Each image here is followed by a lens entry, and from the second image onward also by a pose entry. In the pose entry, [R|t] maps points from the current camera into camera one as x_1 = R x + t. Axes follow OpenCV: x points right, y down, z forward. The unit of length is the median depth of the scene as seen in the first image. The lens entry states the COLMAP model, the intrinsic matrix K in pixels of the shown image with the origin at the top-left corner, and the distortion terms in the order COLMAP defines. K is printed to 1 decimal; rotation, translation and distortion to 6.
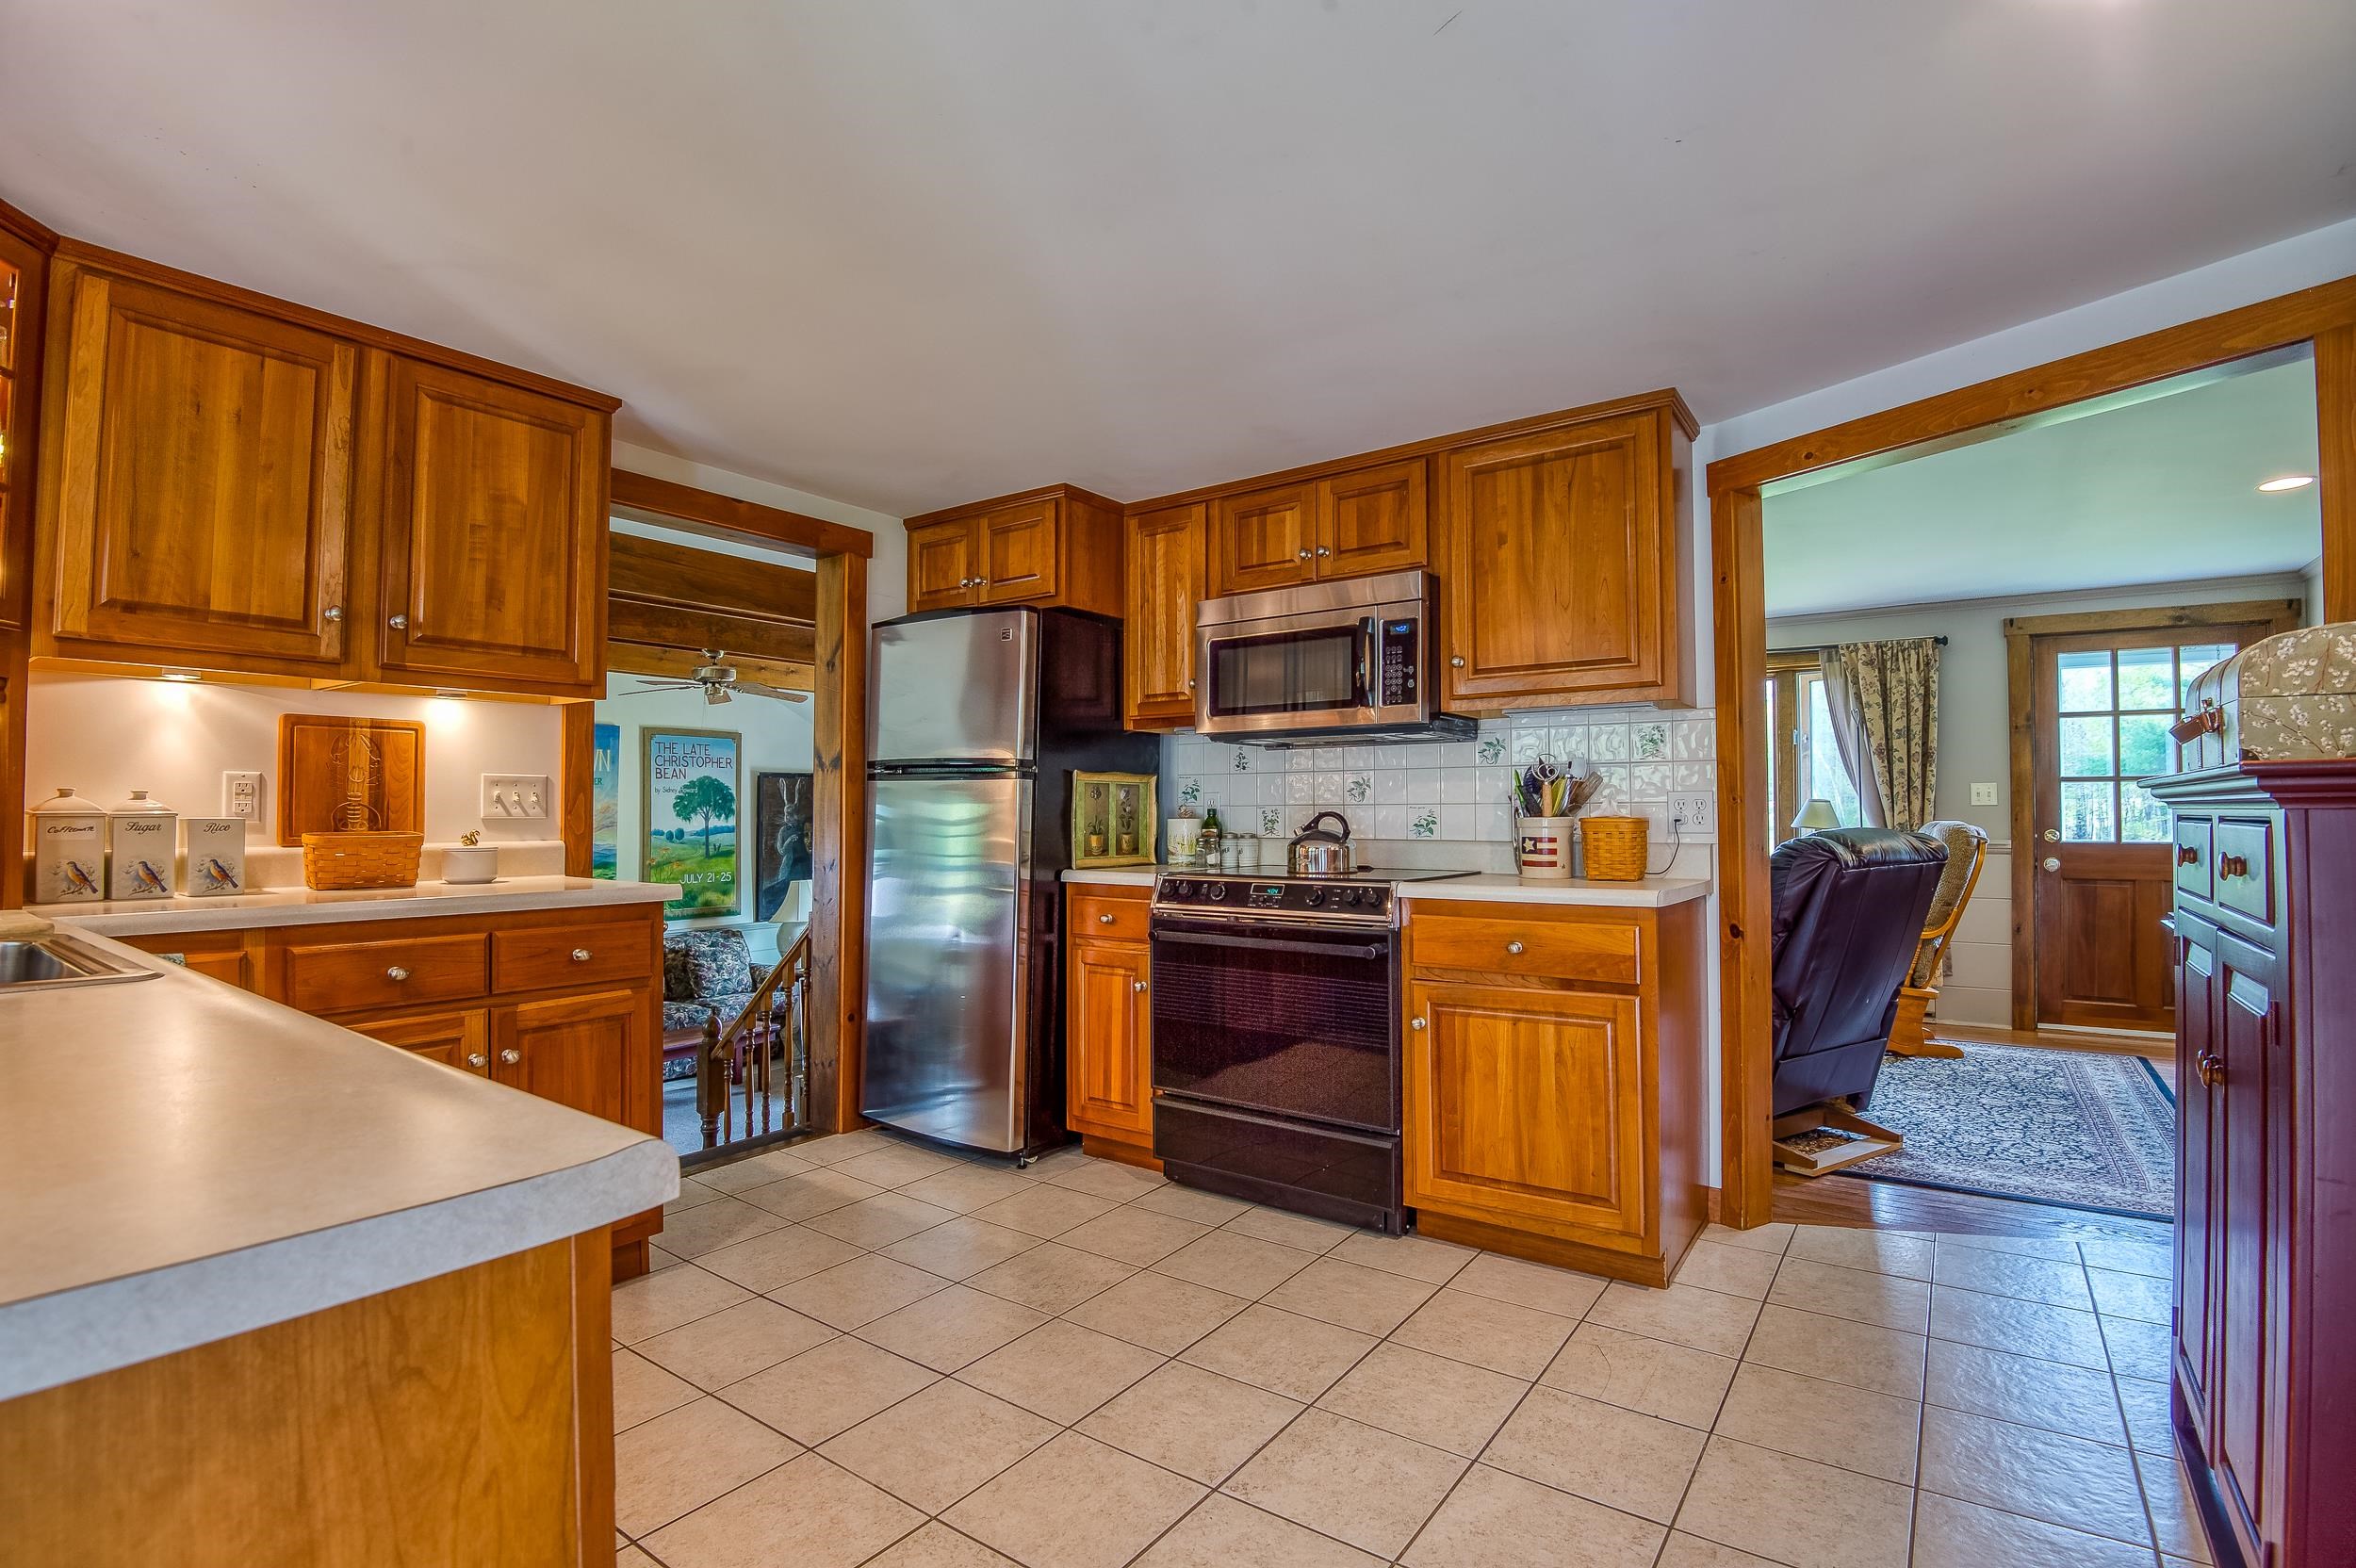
lens RADIAL K [[1087.0, 0, 1164.0], [0, 1087.0, 788.2], [0, 0, 1]] dist [-0.000469, -0.029793]
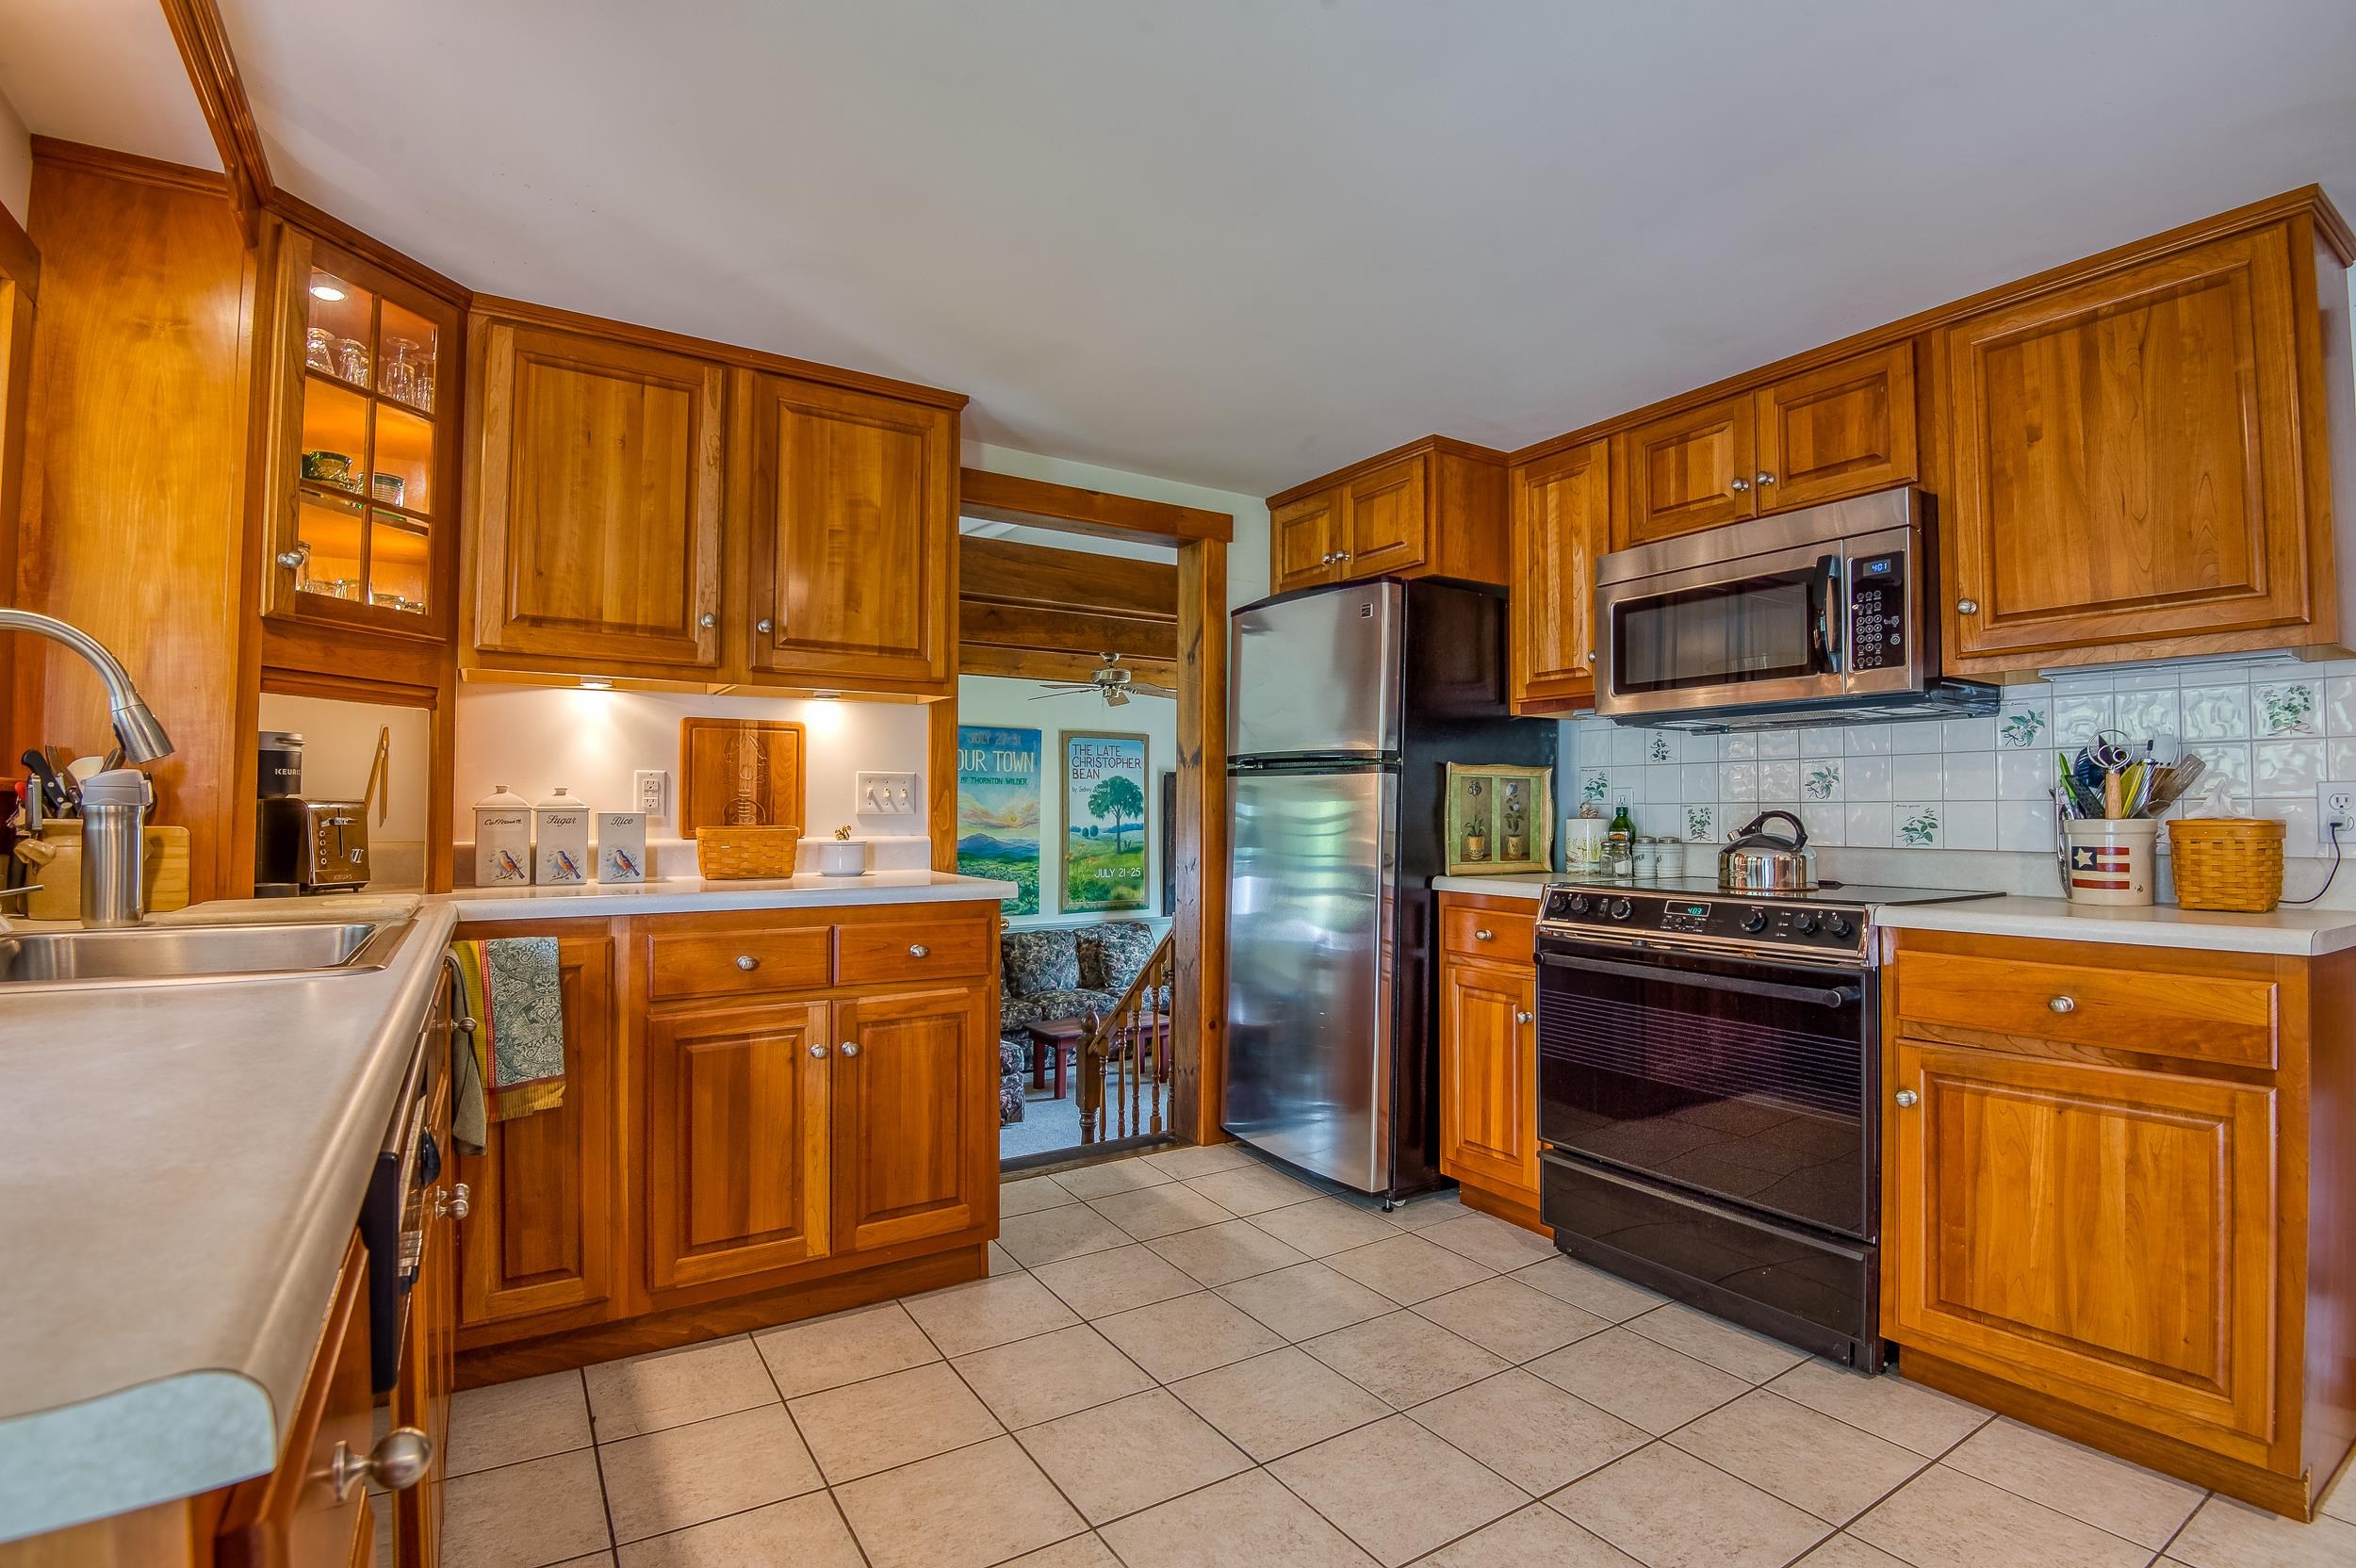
lens RADIAL K [[1078.1, 0, 1172.0], [0, 1078.1, 787.8], [0, 0, 1]] dist [-0.004572, -0.027882]
pose [[0.929143, -0.004187, -0.369696, 0.035865], [0.004067, 0.999991, -0.001103, 0.004505], [0.369697, -0.000479, 0.929152, 0.131129]]
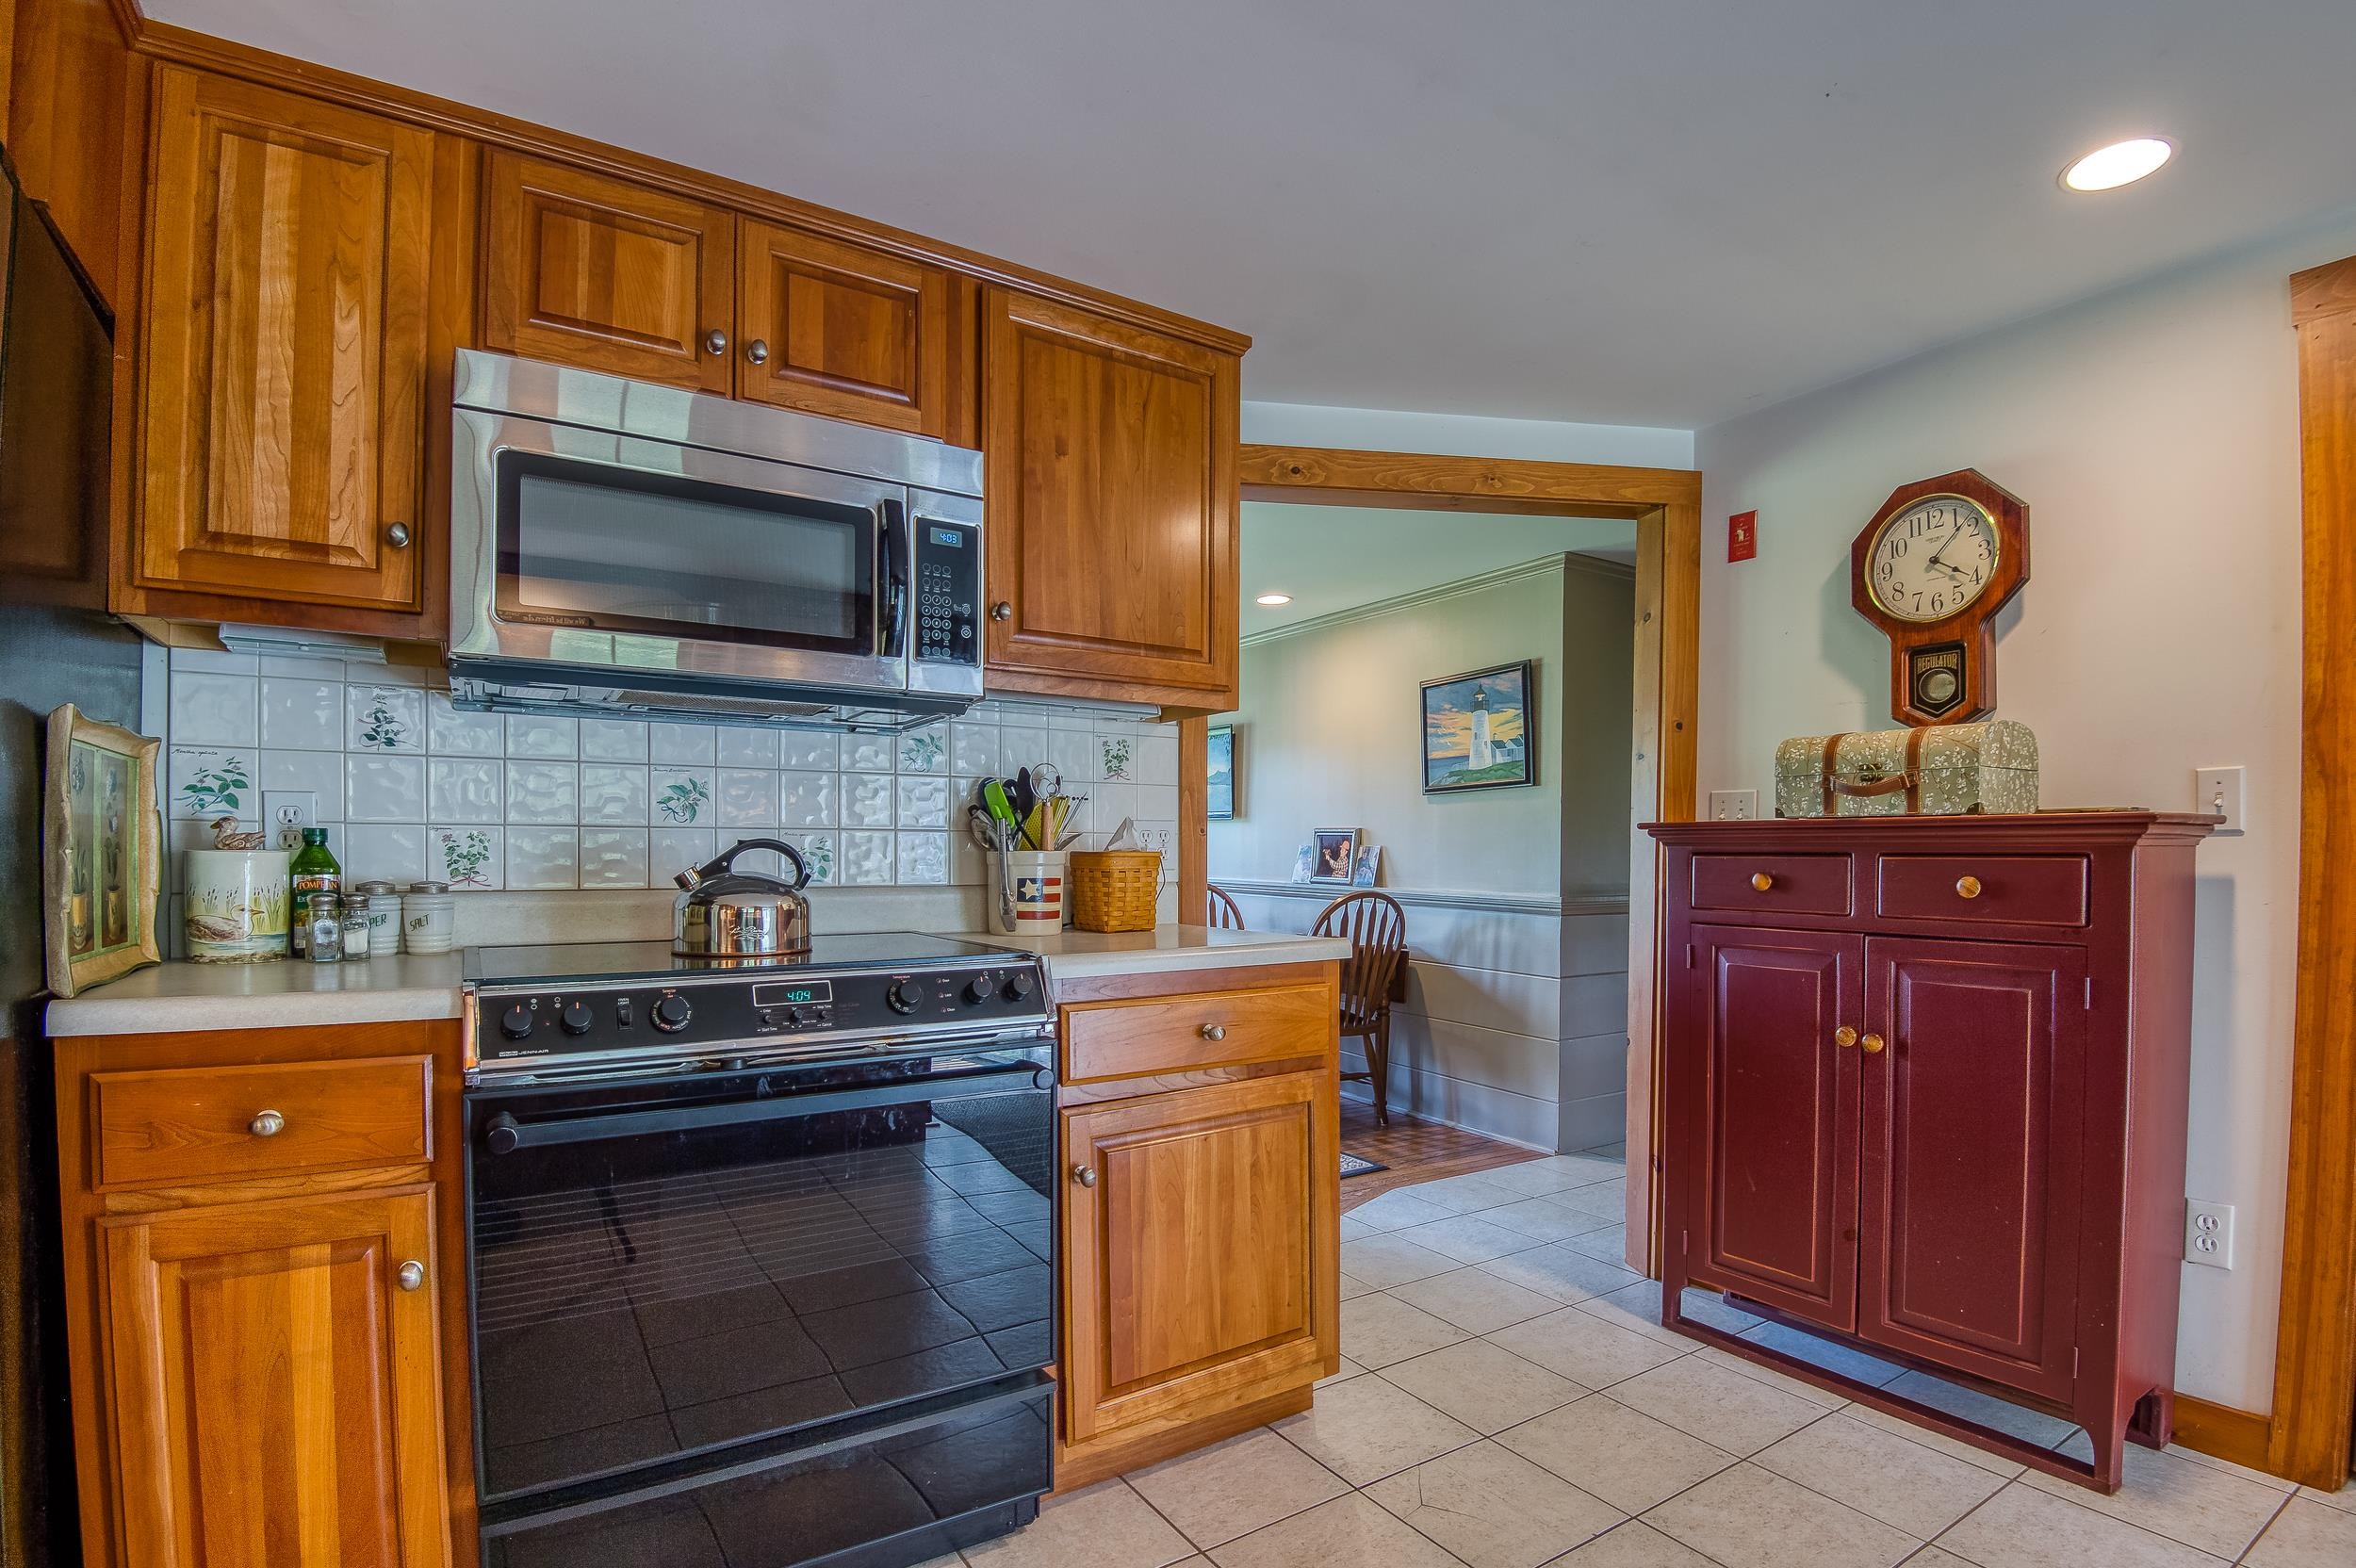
lens RADIAL K [[1115.8, 0, 1139.9], [0, 1115.8, 863.4], [0, 0, 1]] dist [-0.032635, -0.000835]
pose [[0.364238, -0.007182, 0.931278, -0.320195], [-0.027673, 0.999445, 0.018531, 0.019790], [-0.930895, -0.032521, 0.363837, 0.668814]]
